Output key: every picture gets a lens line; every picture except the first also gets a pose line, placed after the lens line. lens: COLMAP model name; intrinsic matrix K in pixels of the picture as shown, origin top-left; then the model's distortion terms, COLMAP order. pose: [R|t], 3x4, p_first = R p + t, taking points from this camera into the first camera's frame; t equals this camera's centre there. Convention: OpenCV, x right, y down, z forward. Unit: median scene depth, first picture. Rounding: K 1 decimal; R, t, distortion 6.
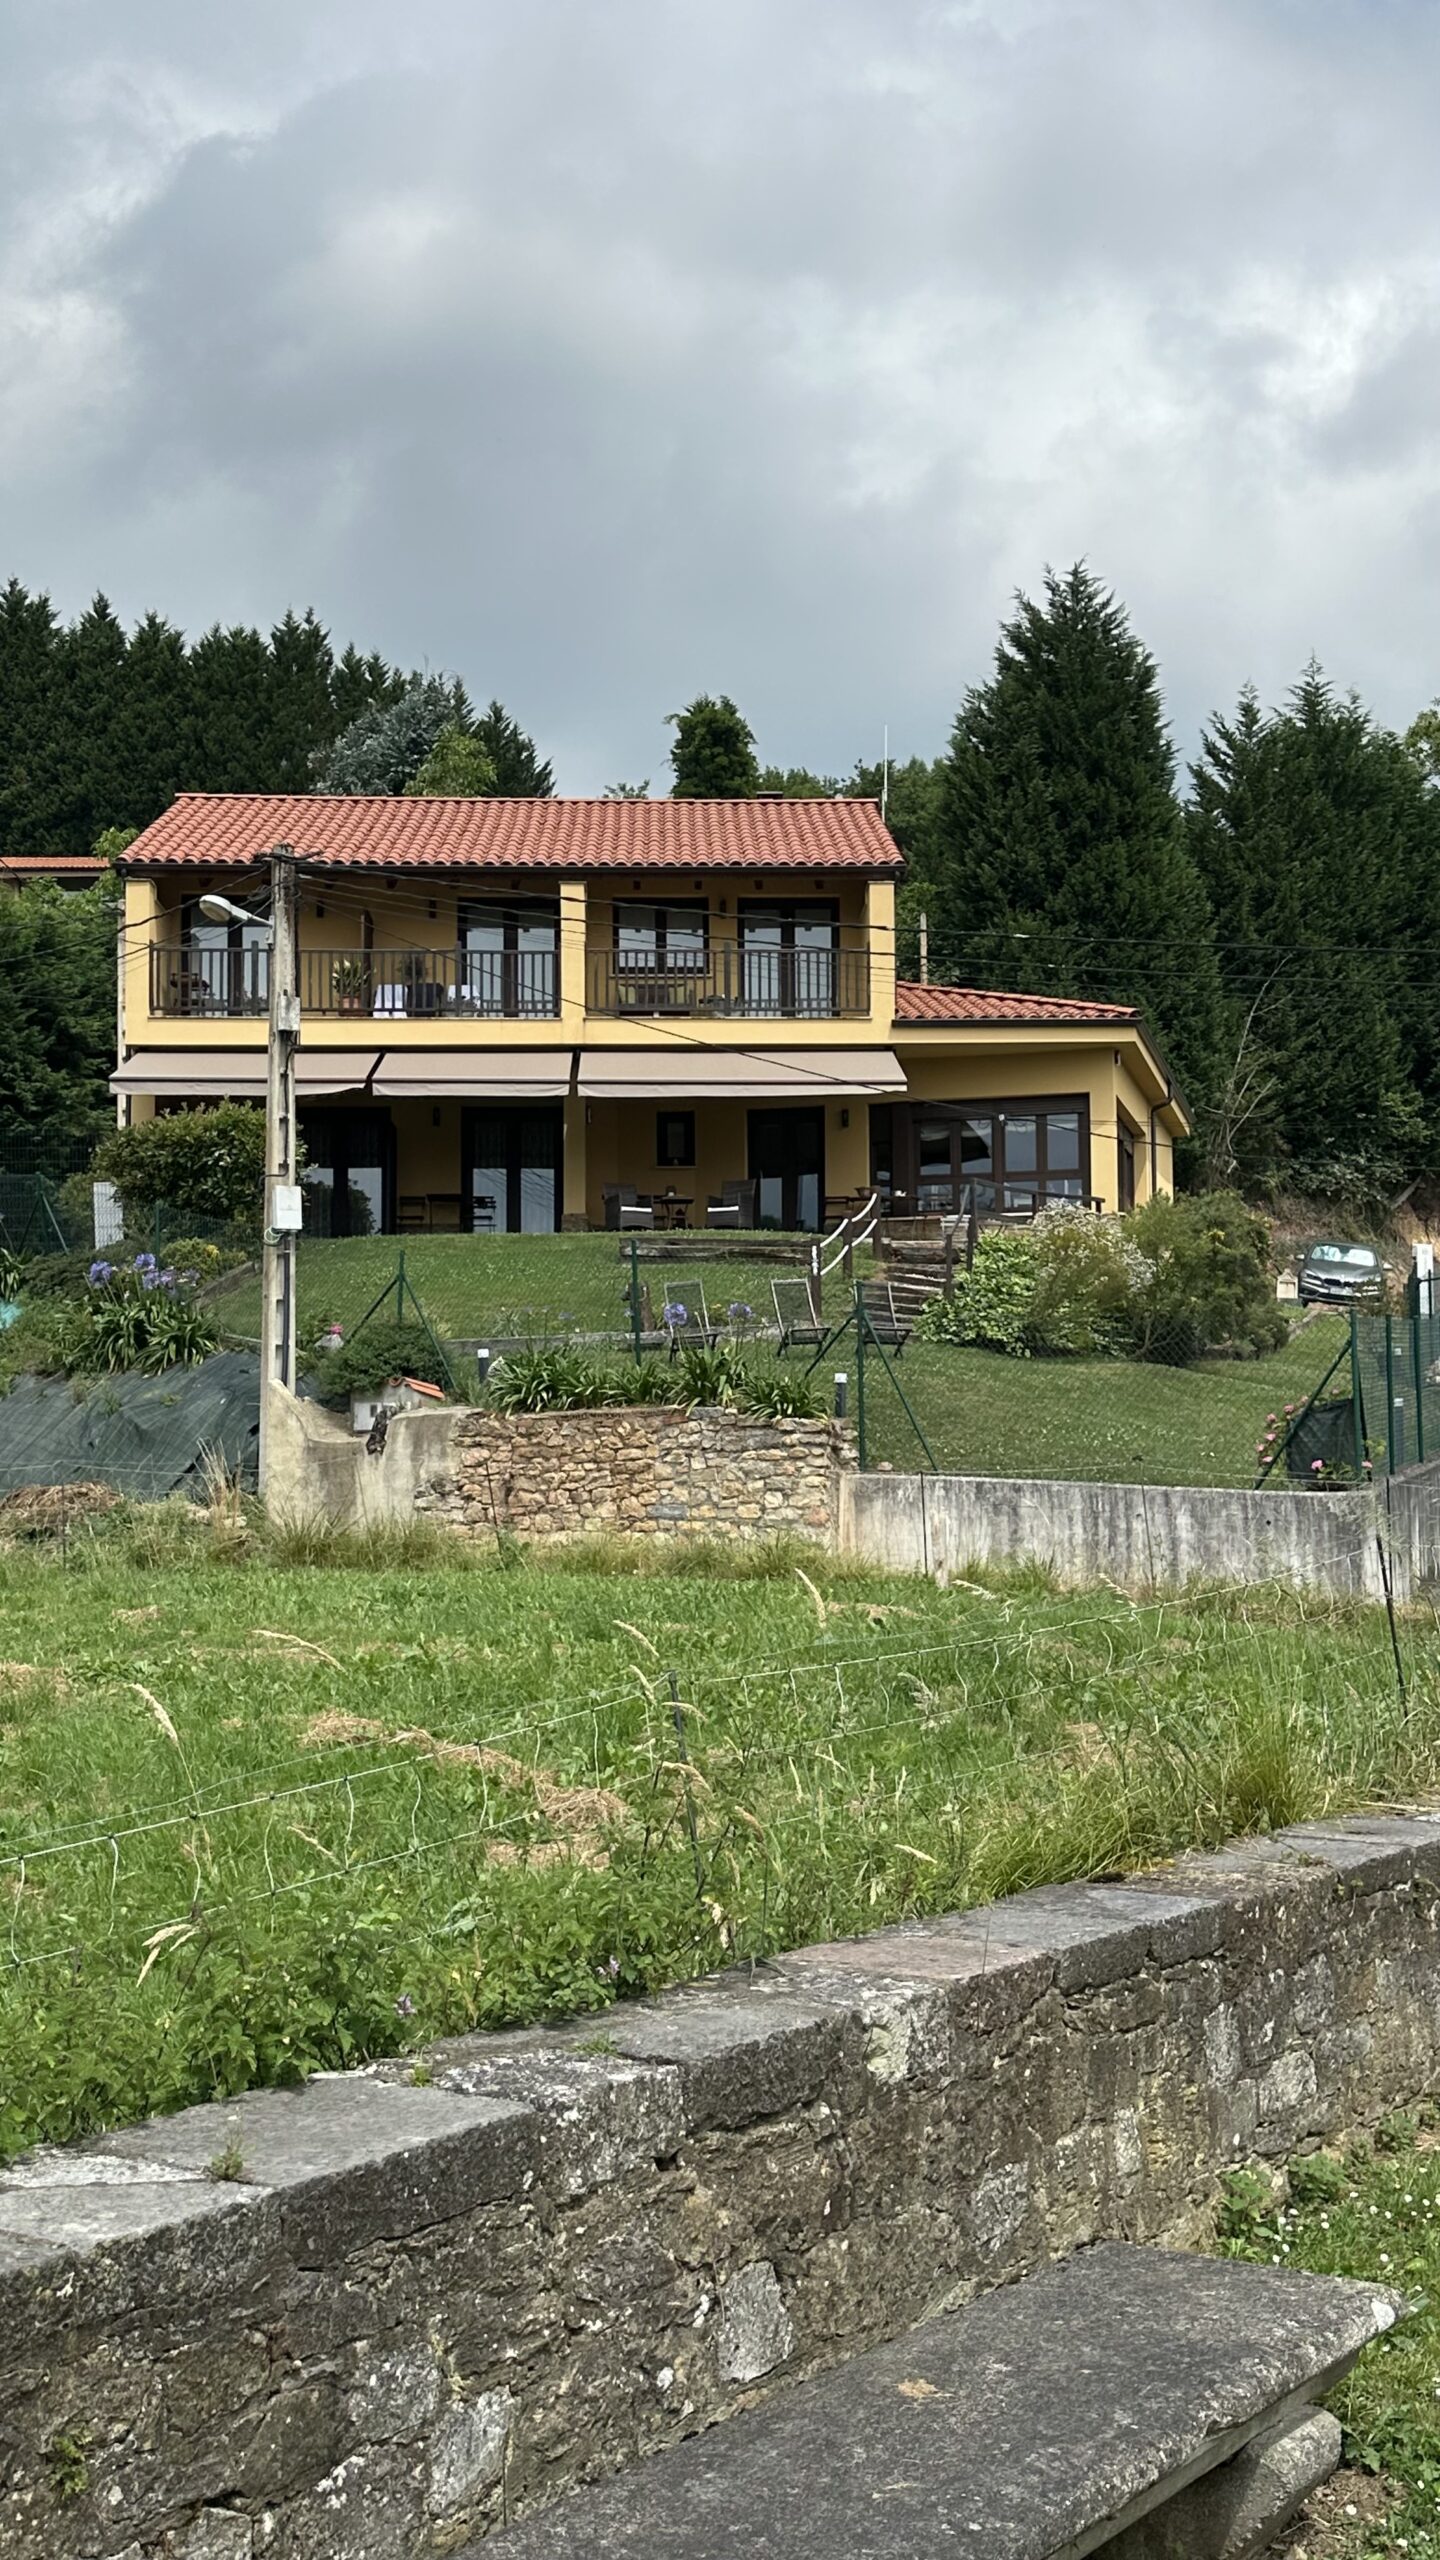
lens RADIAL K [[2643.1, 0, 720.0], [0, 2643.1, 1280.0], [0, 0, 1]] dist [0.145925, 0.001764]
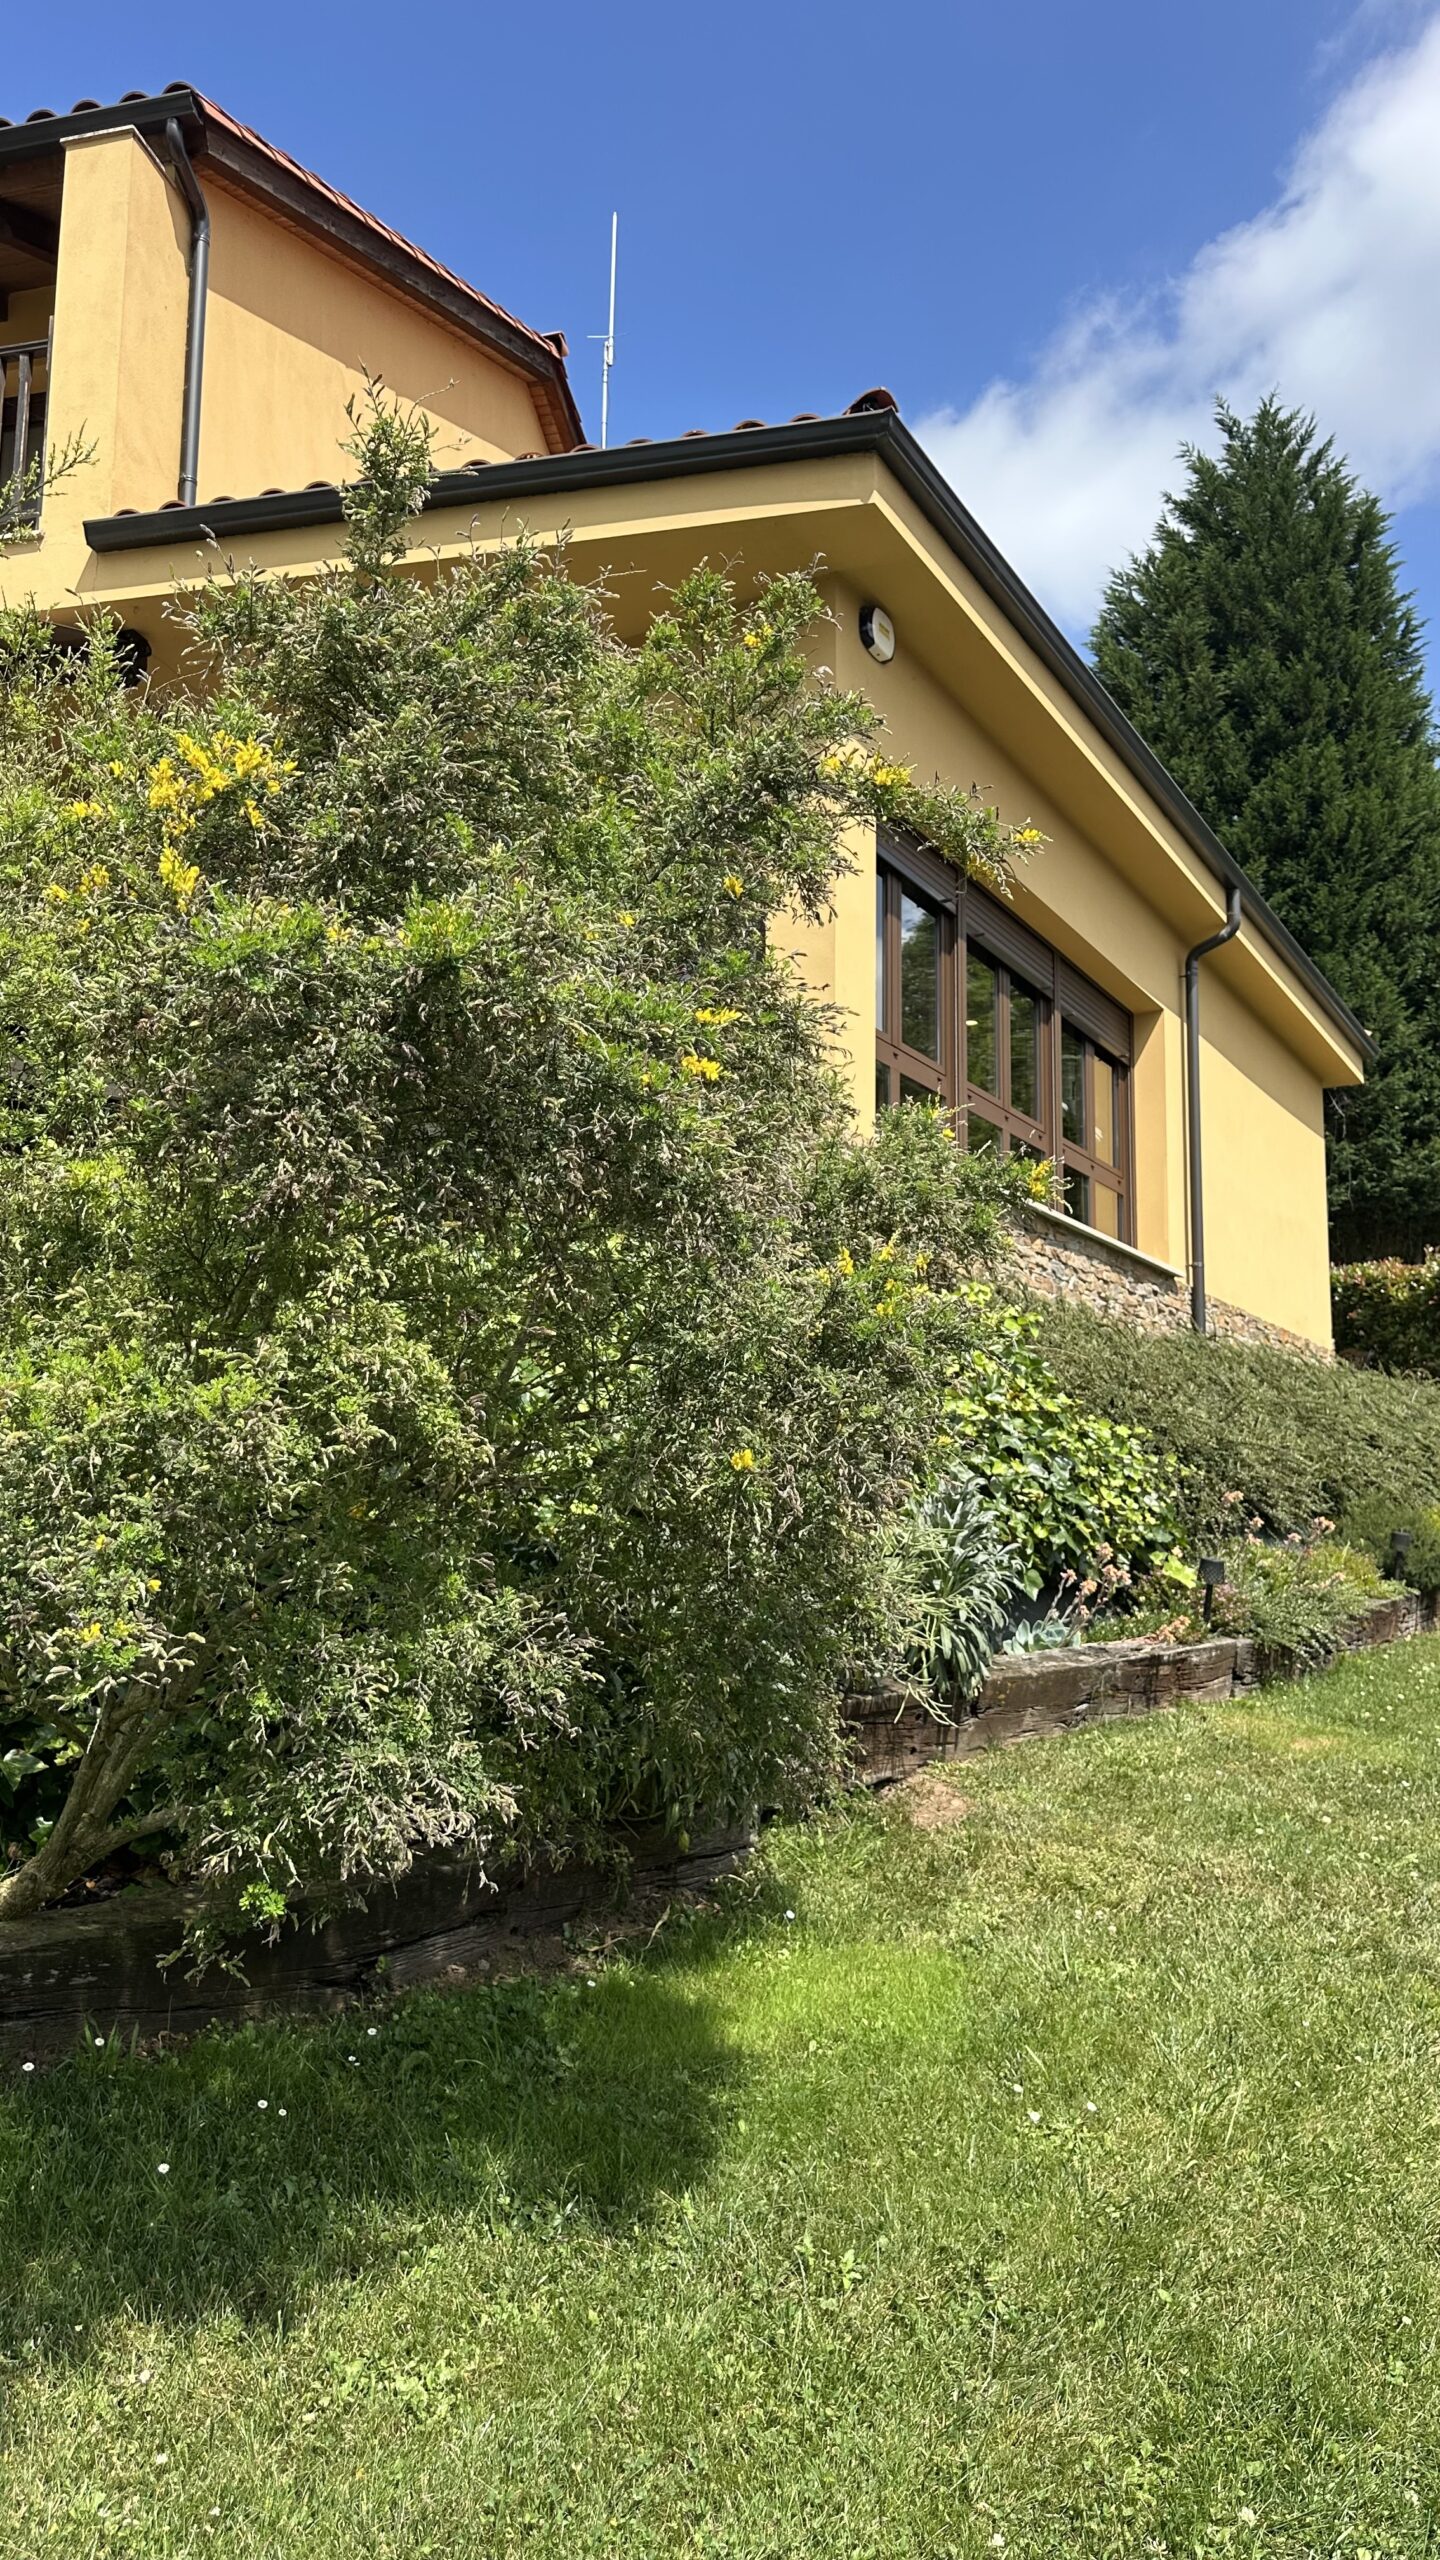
lens RADIAL K [[1811.1, 0, 727.6], [0, 1811.1, 1277.8], [0, 0, 1]] dist [0.075371, -0.109393]
pose [[0.965704, -0.028590, -0.258068, 0.117754], [0.011339, 0.997615, -0.068088, 0.004514], [0.259399, 0.062827, 0.963725, 0.510923]]
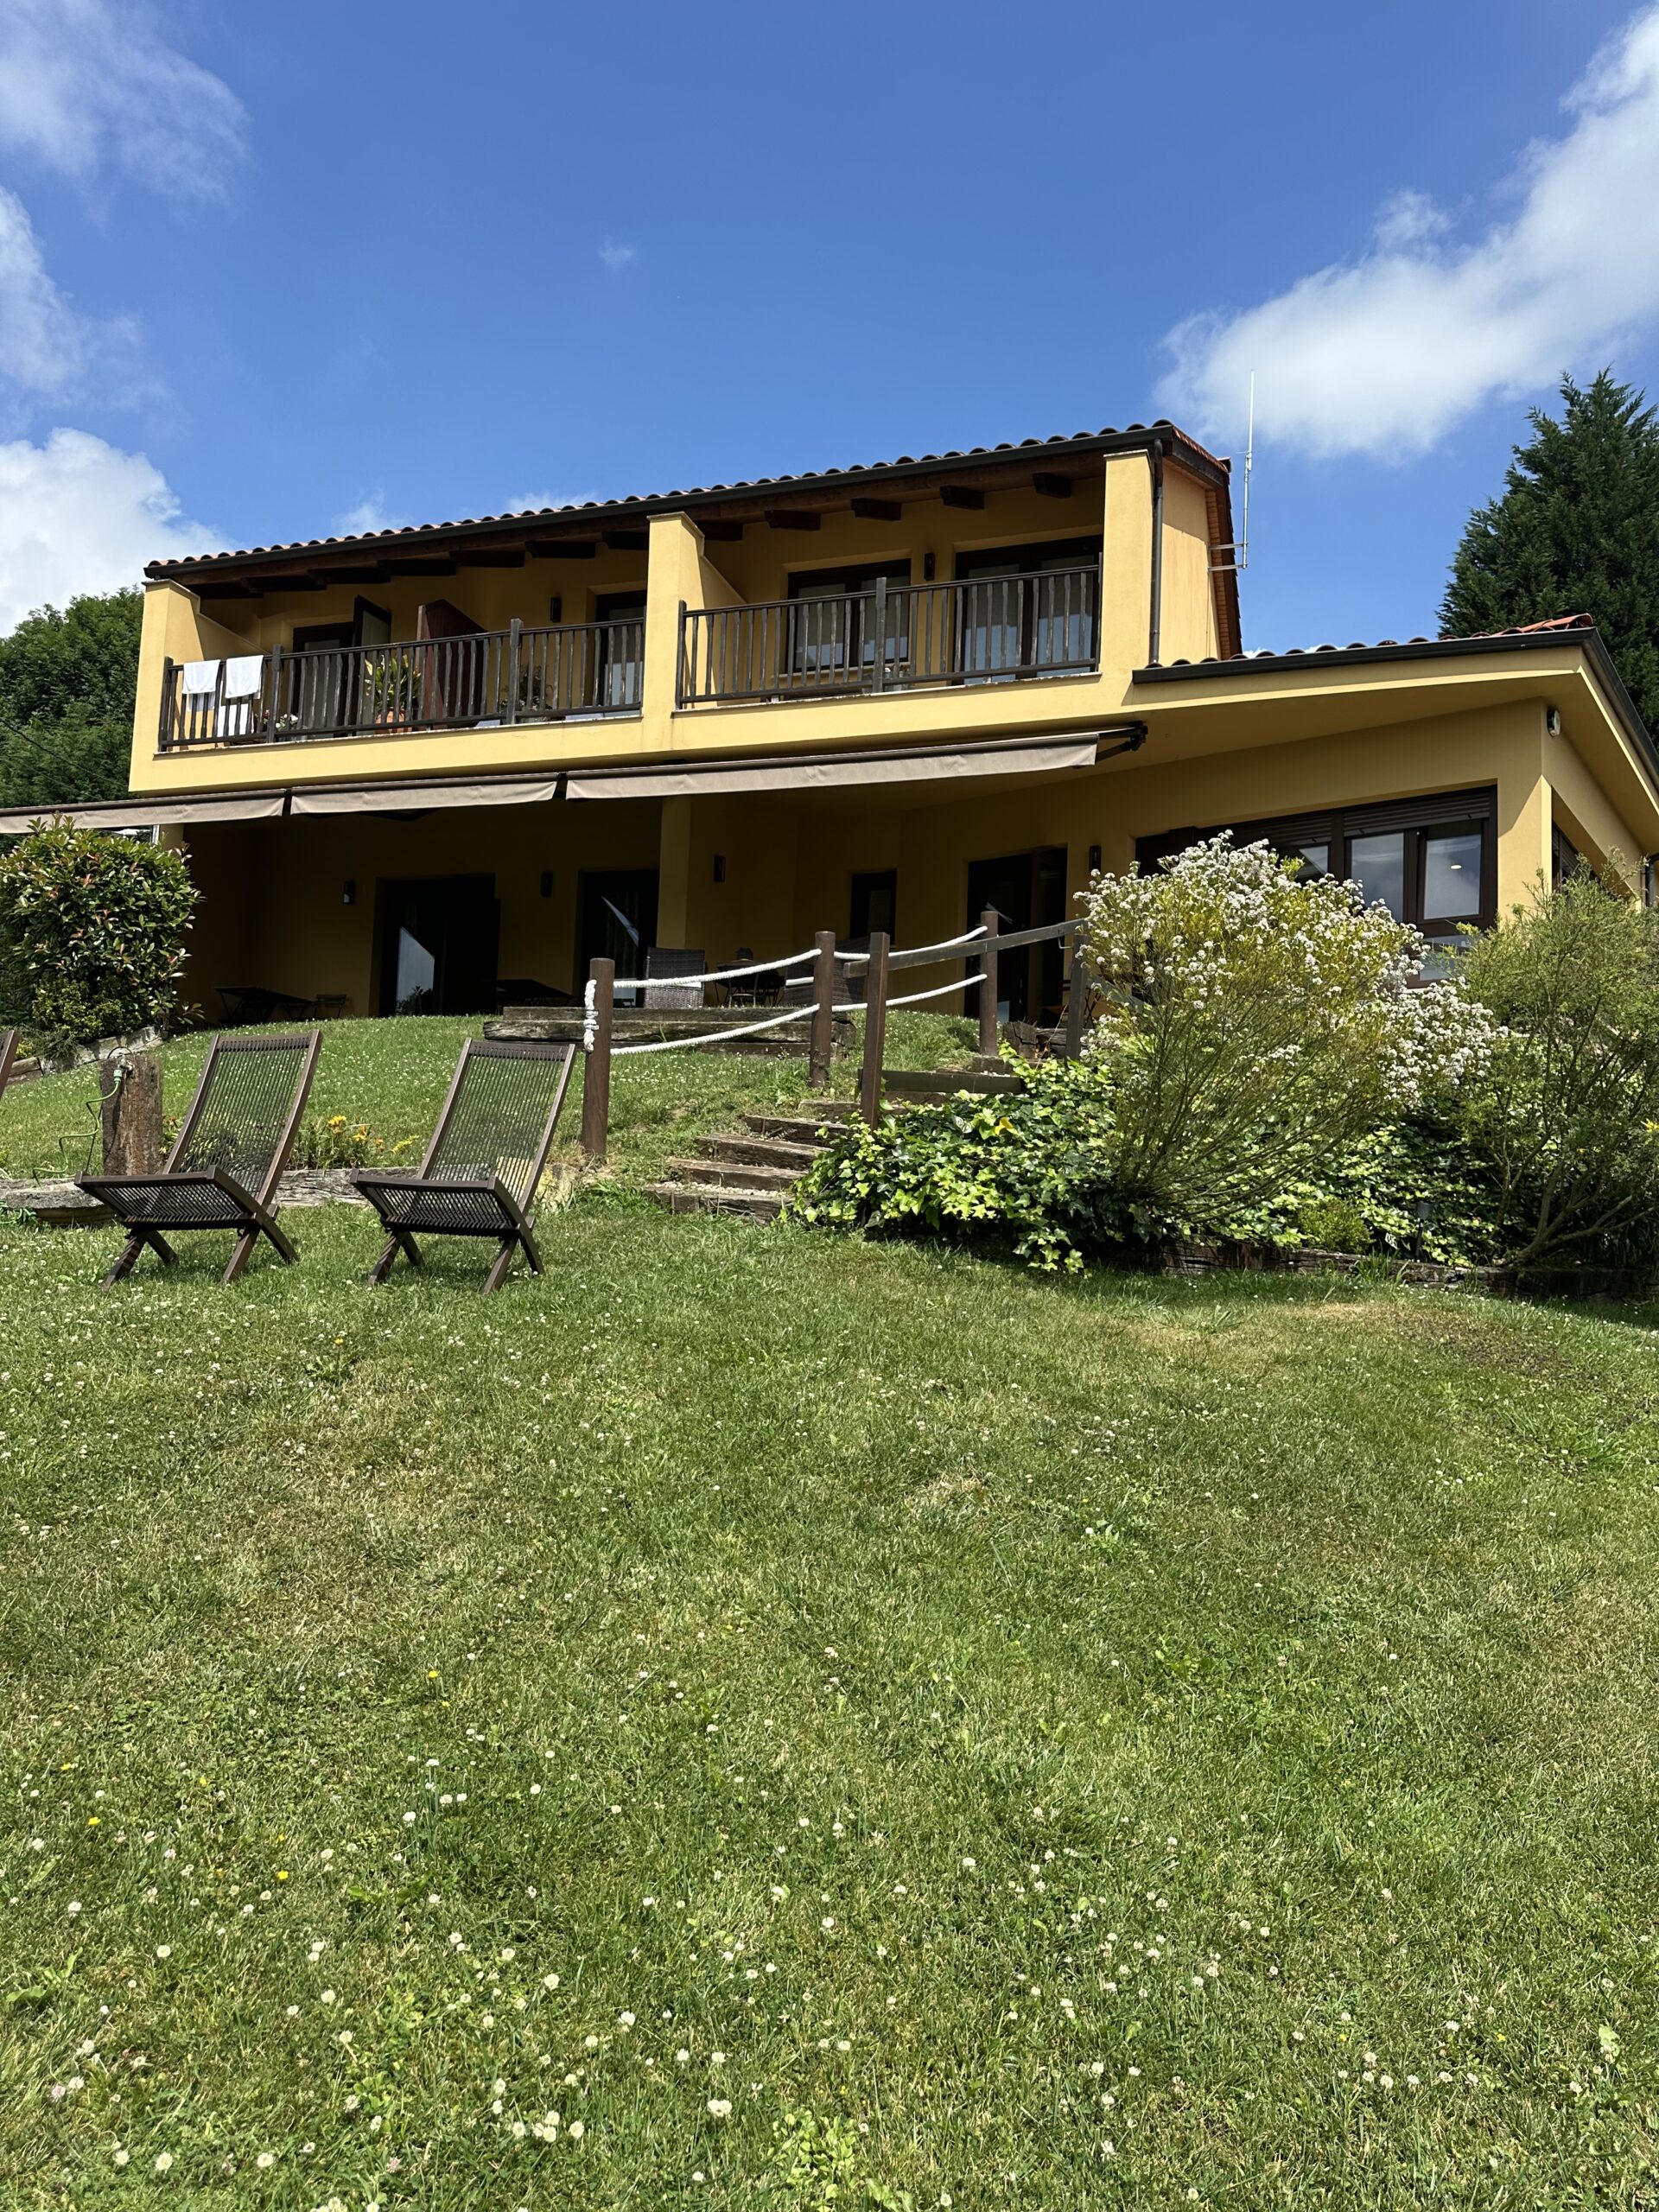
lens RADIAL K [[1544.1, 0, 829.5], [0, 1544.1, 1106.0], [0, 0, 1]] dist [0.001336, 0.001622]
pose [[0.931512, 0.006463, -0.363652, 0.083056], [-0.016049, 0.999599, -0.023344, 0.006538], [0.363355, 0.027581, 0.931242, 0.418549]]
